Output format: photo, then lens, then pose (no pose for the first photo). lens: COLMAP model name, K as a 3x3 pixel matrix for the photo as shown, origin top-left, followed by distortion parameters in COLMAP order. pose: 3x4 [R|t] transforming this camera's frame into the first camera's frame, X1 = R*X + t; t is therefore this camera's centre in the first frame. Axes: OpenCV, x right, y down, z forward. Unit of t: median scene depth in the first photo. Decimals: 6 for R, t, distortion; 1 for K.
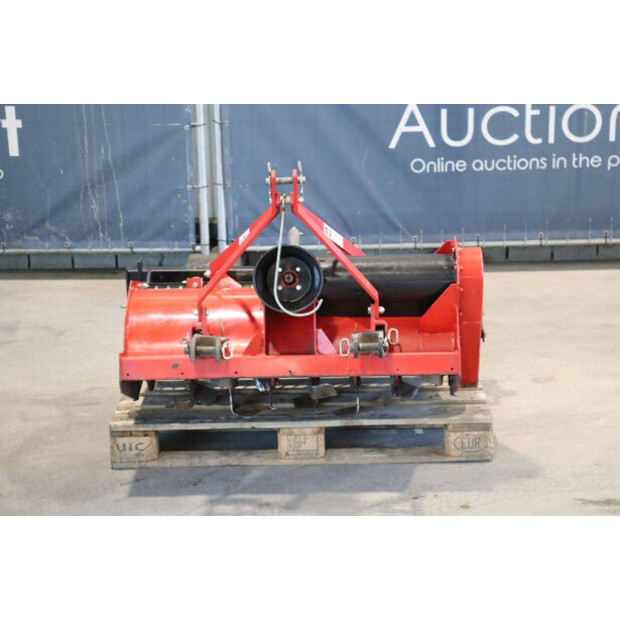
lens RADIAL K [[1451.0, 0, 310.0], [0, 1451.0, 310.0], [0, 0, 1]] dist [0.384501, 0.576956]
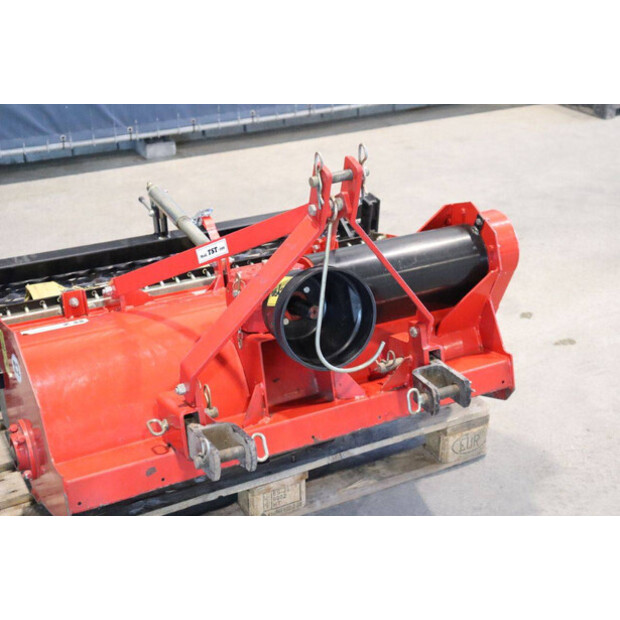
lens RADIAL K [[1021.1, 0, 310.0], [0, 1021.1, 310.0], [0, 0, 1]] dist [0.172043, 0.007118]
pose [[0.883709, -0.189164, 0.428108, -0.191629], [0.096208, 0.968571, 0.229379, -0.115356], [-0.458043, -0.161516, 0.874134, 0.533730]]
